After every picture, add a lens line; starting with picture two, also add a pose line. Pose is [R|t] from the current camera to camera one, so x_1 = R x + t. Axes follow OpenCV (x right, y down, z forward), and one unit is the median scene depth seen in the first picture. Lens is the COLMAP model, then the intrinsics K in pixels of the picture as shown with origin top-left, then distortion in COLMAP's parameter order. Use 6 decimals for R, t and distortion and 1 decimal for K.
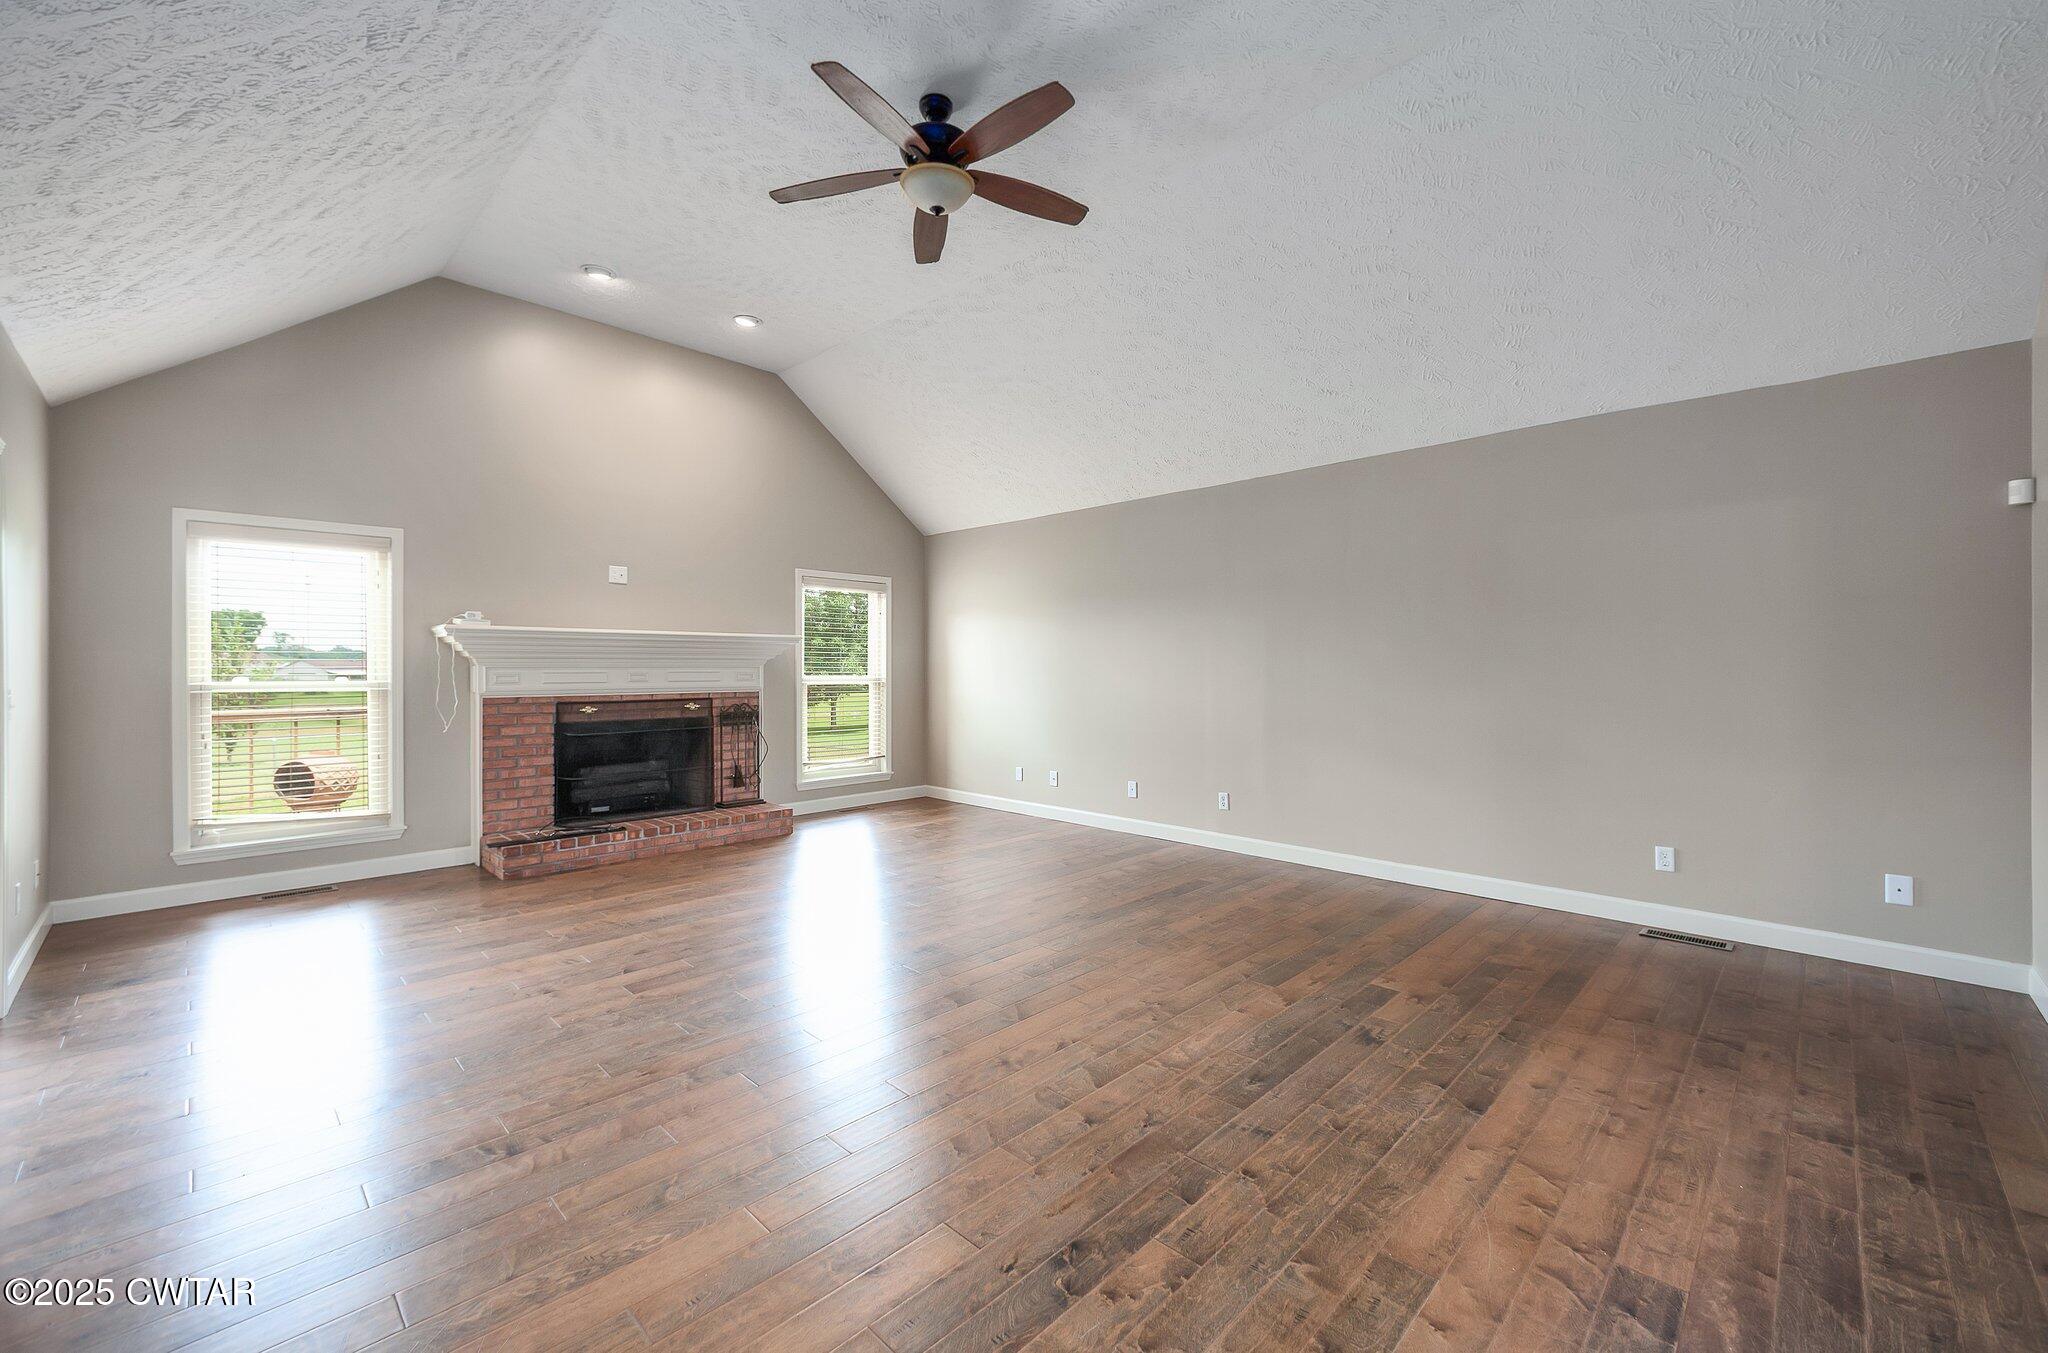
lens RADIAL K [[808.1, 0, 1032.8], [0, 808.1, 670.8], [0, 0, 1]] dist [0.012343, -0.009855]
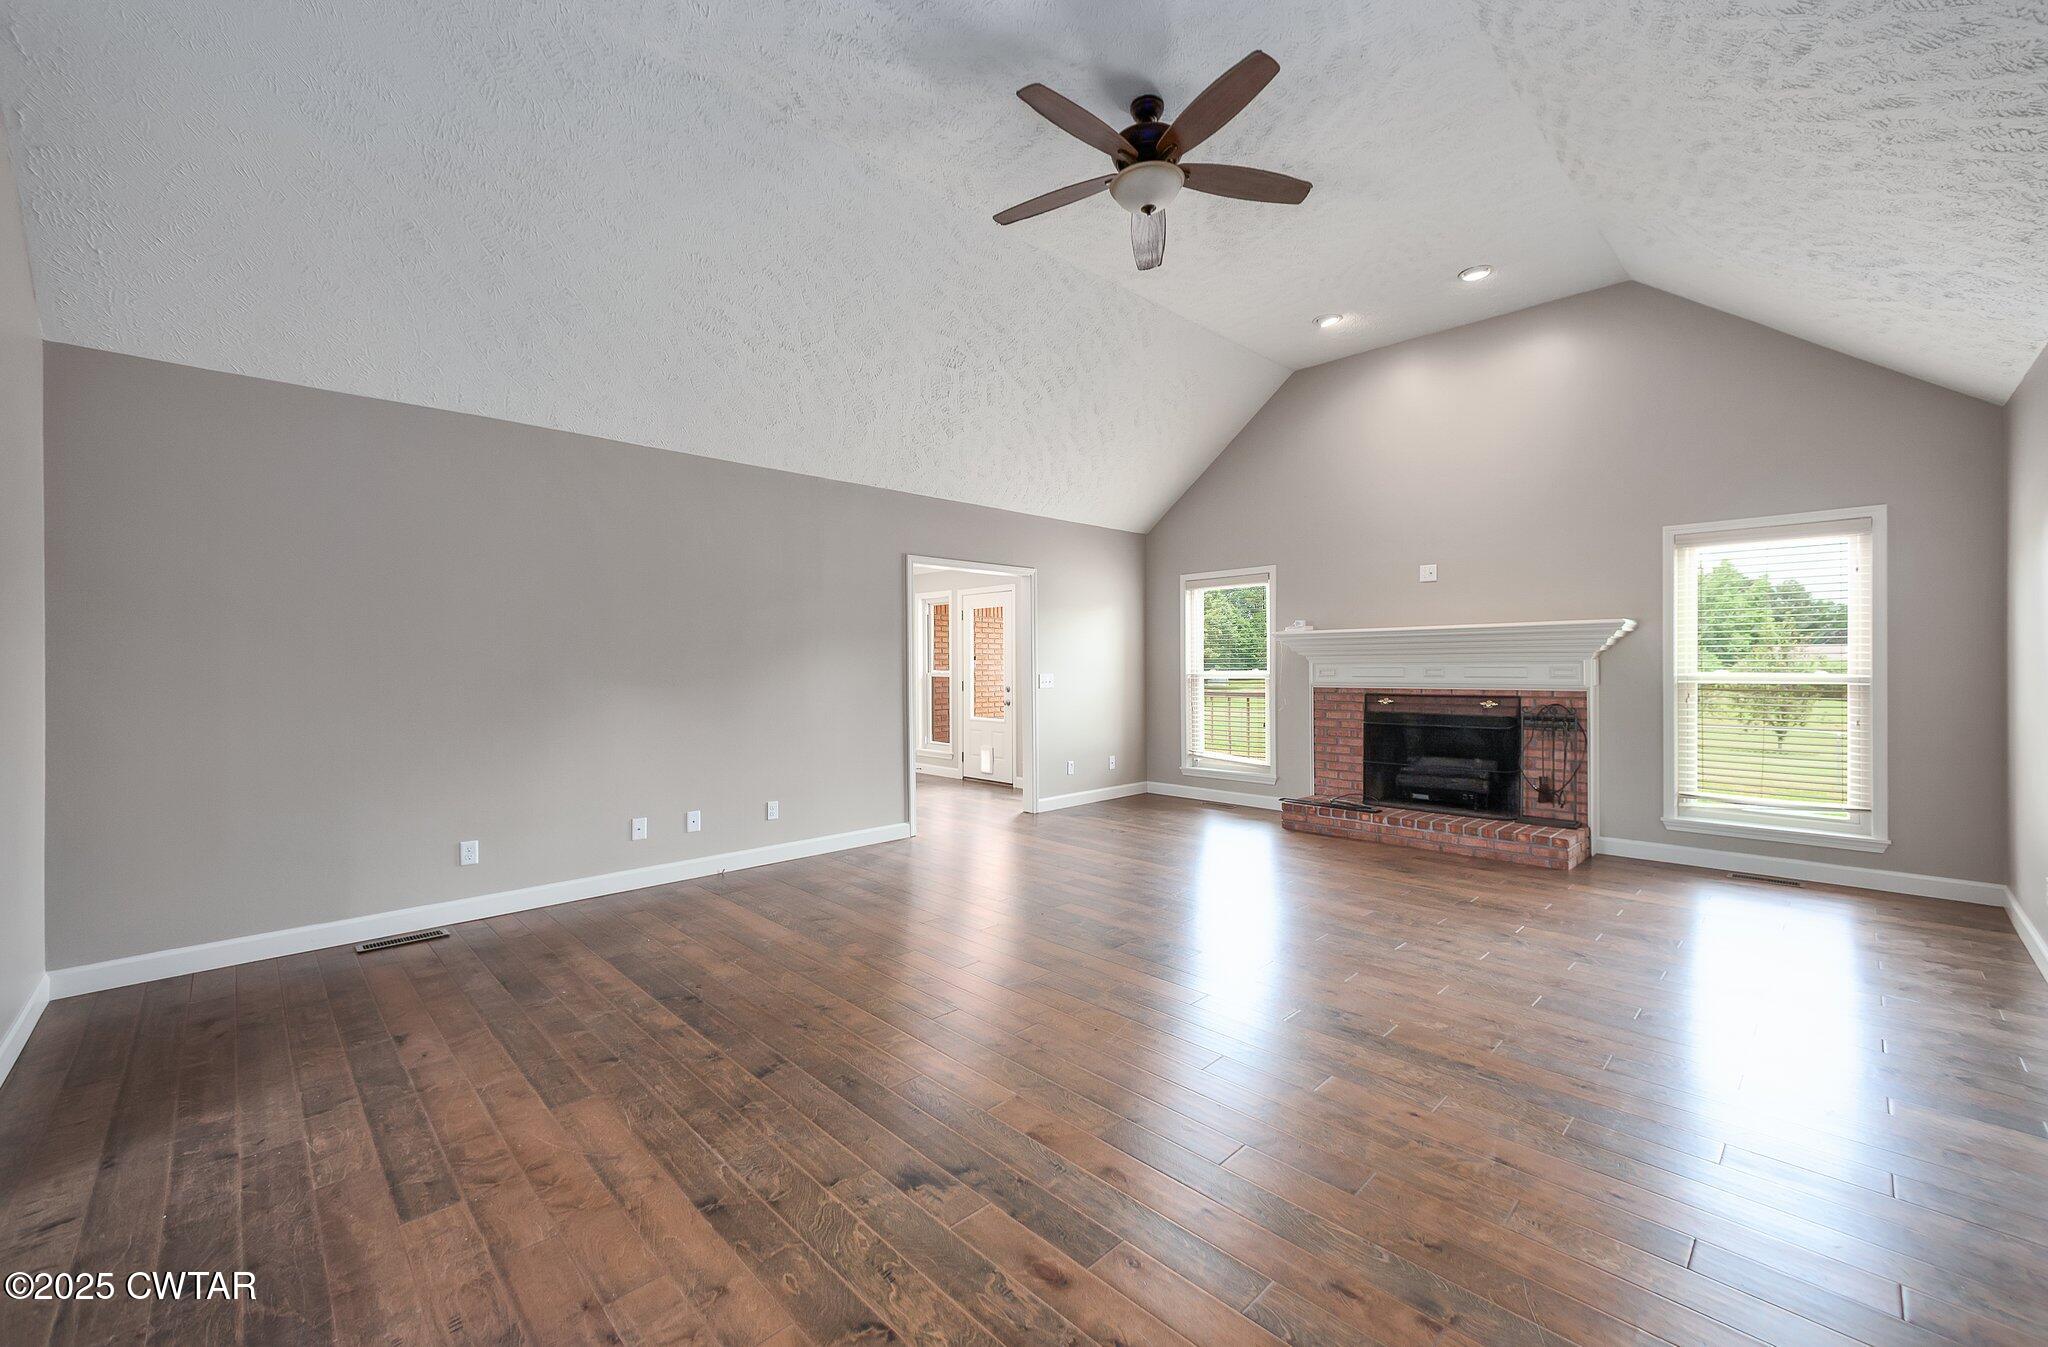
lens RADIAL K [[808.6, 0, 1053.7], [0, 808.6, 664.0], [0, 0, 1]] dist [0.018121, -0.011388]
pose [[-0.004182, -0.000967, -0.999991, 0.578230], [0.002918, 0.999995, -0.000979, -0.002994], [0.999987, -0.002922, -0.004180, 0.571656]]
